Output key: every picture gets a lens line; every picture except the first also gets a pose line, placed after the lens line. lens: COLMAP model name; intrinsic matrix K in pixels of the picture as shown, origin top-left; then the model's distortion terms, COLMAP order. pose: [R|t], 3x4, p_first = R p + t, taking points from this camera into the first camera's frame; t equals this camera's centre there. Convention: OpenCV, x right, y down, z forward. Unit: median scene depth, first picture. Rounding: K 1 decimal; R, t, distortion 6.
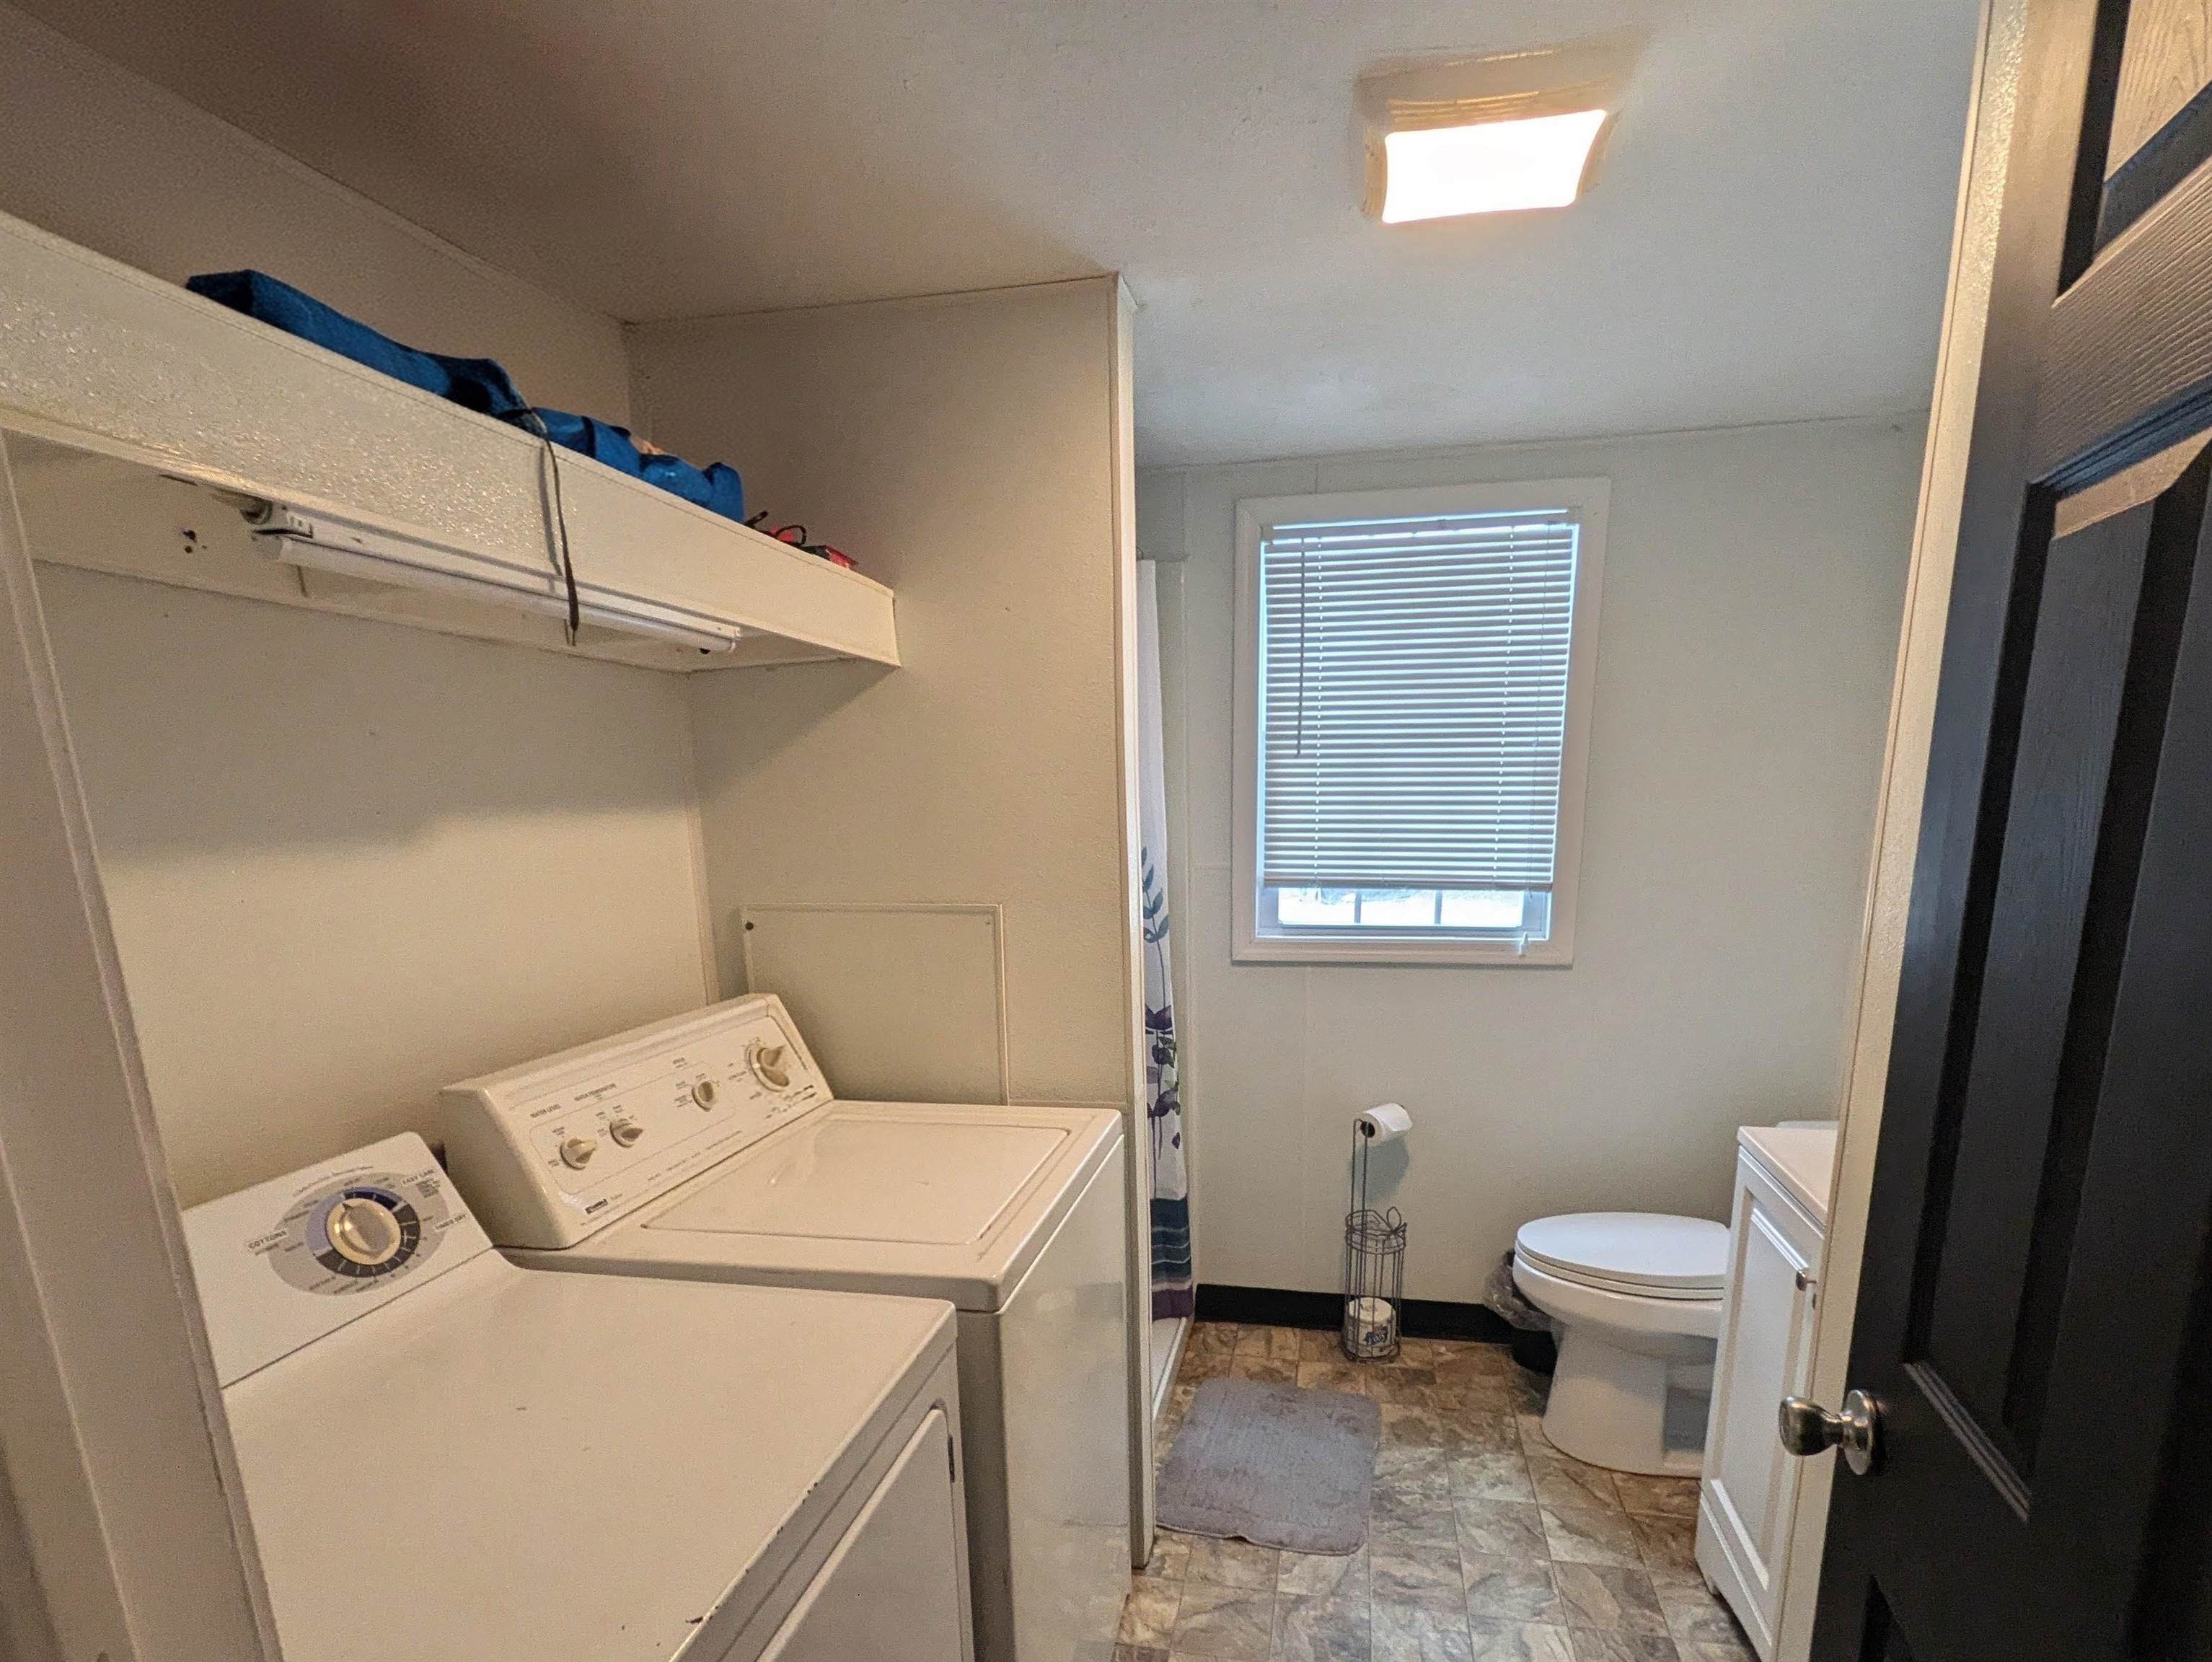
lens RADIAL K [[1292.3, 0, 1035.4], [0, 1292.3, 1086.2], [0, 0, 1]] dist [0.009602, 0.000760]
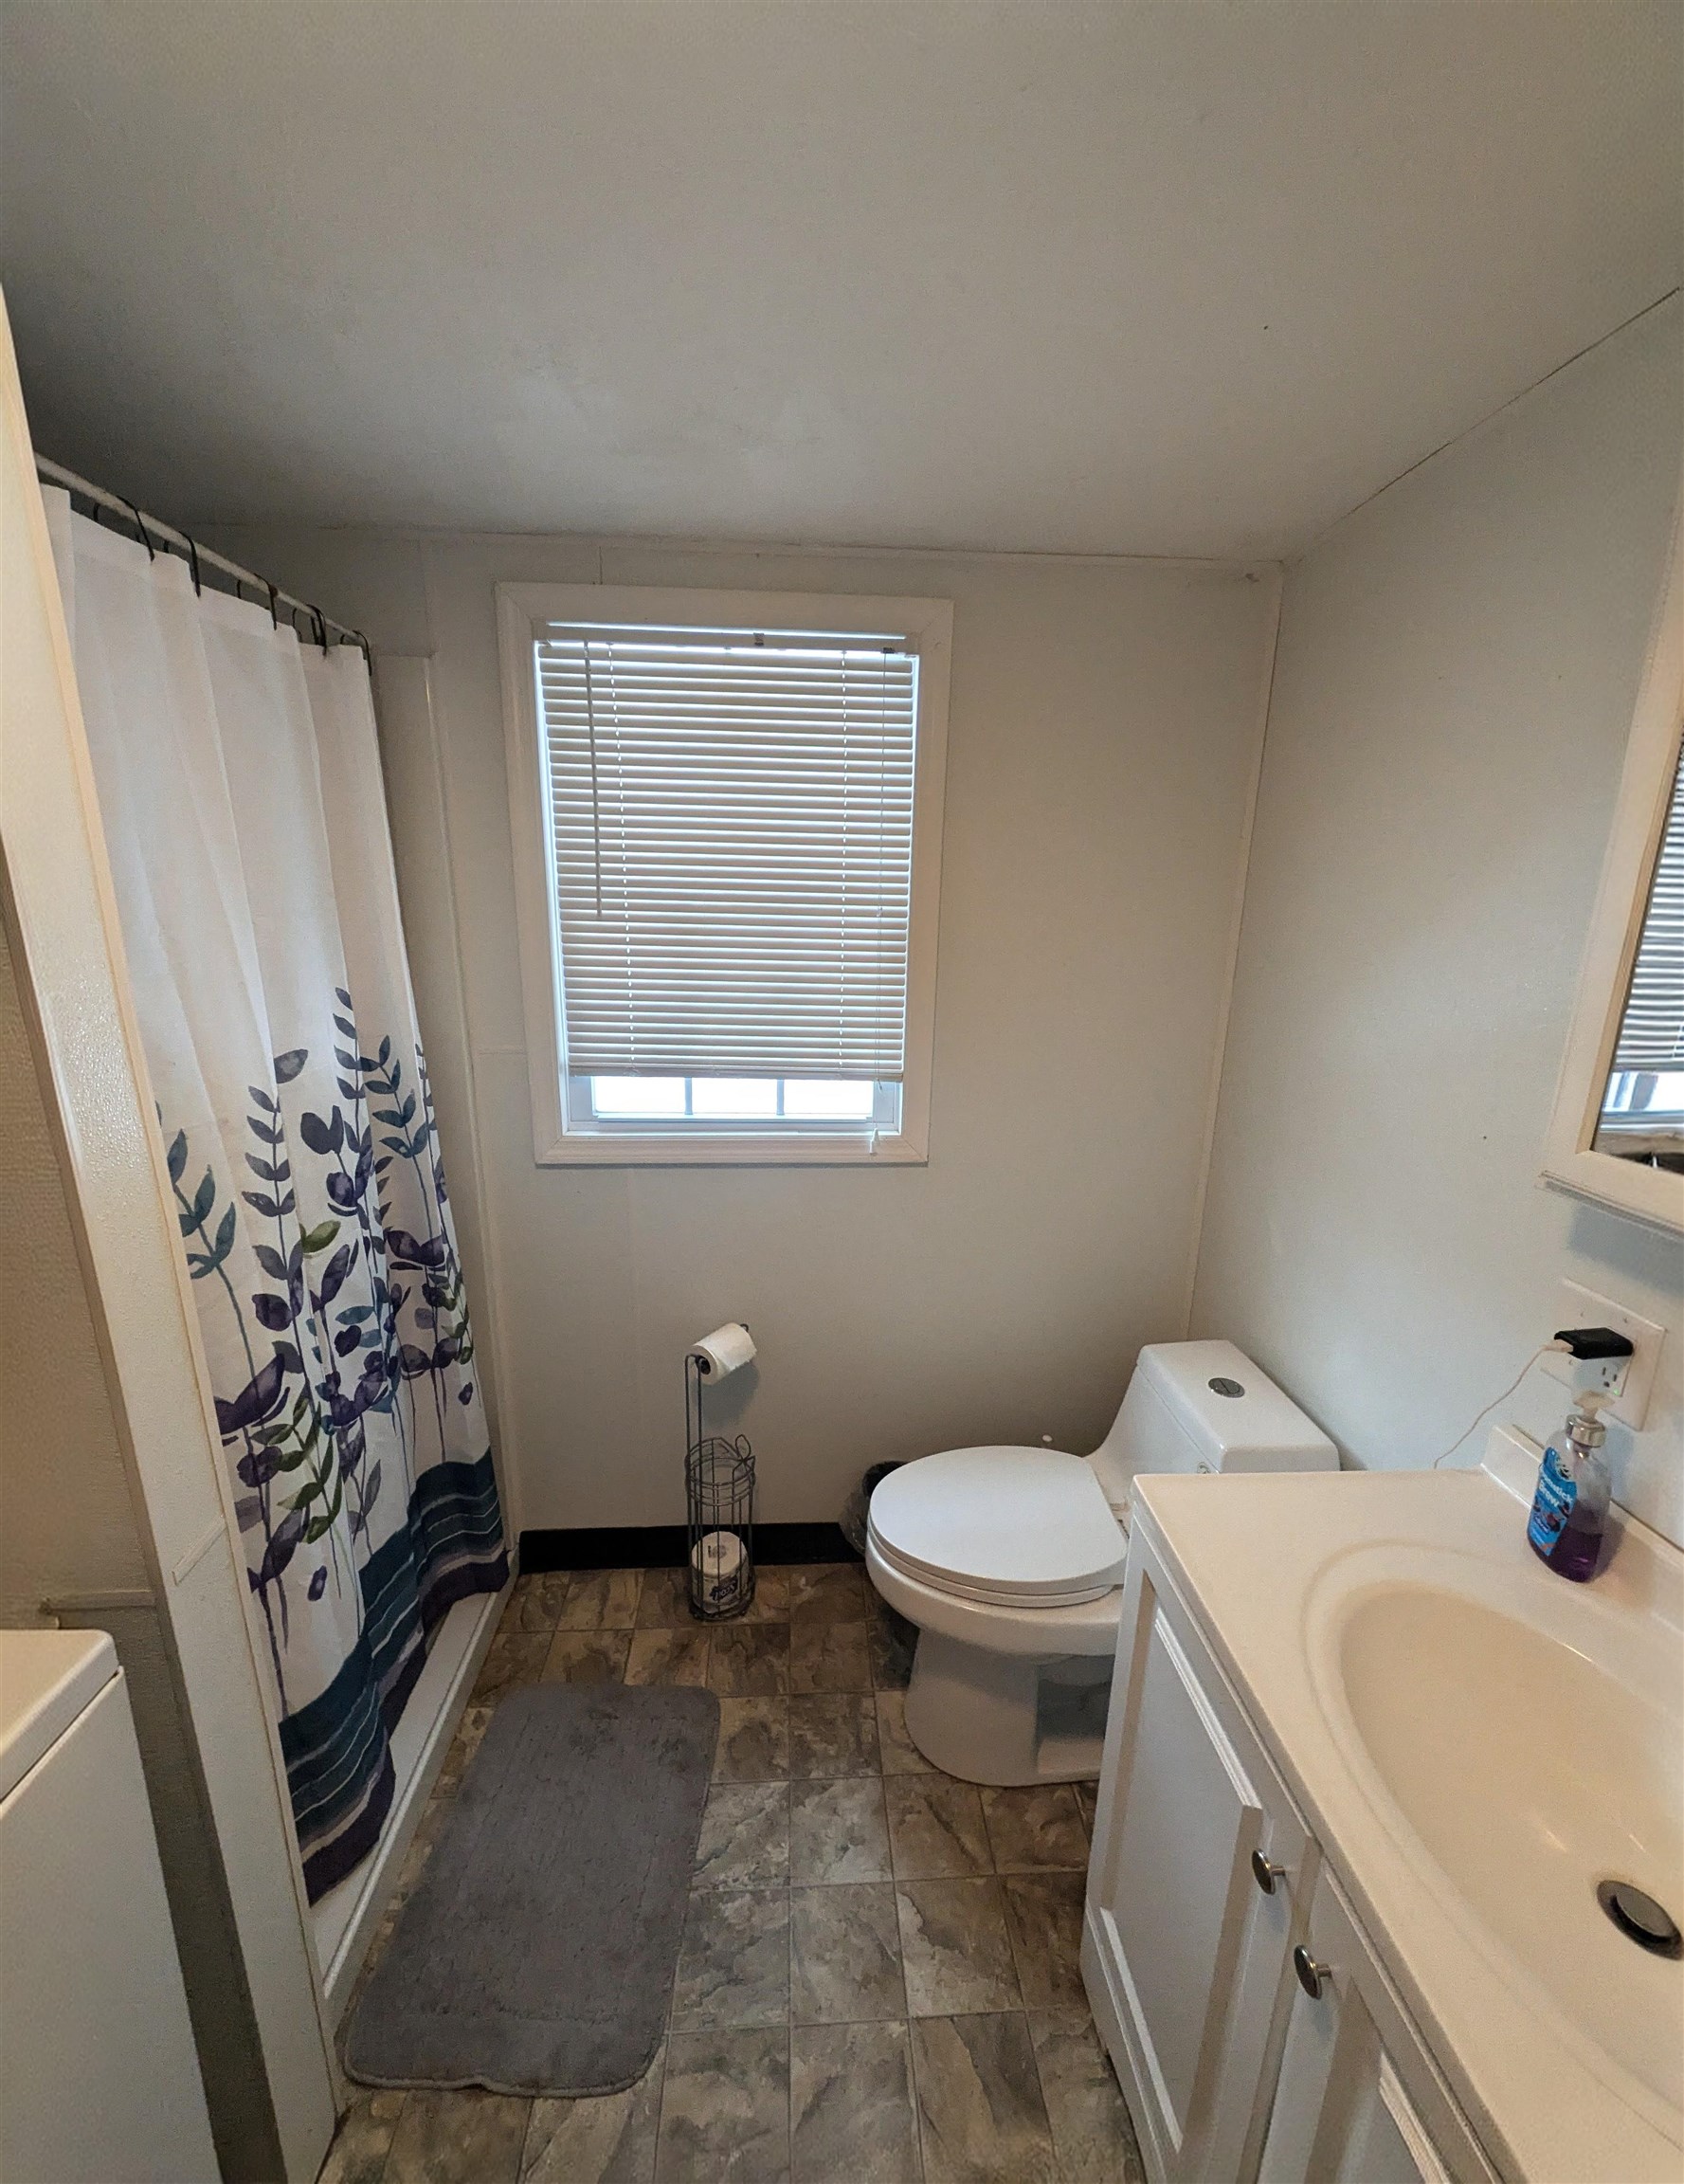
lens RADIAL K [[938.3, 0, 811.1], [0, 938.3, 1105.5], [0, 0, 1]] dist [-0.001156, 0.000176]
pose [[0.968982, -0.021886, 0.246159, 0.183746], [0.021783, 0.999758, 0.003144, -0.137569], [-0.246168, 0.002316, 0.969224, 0.403521]]
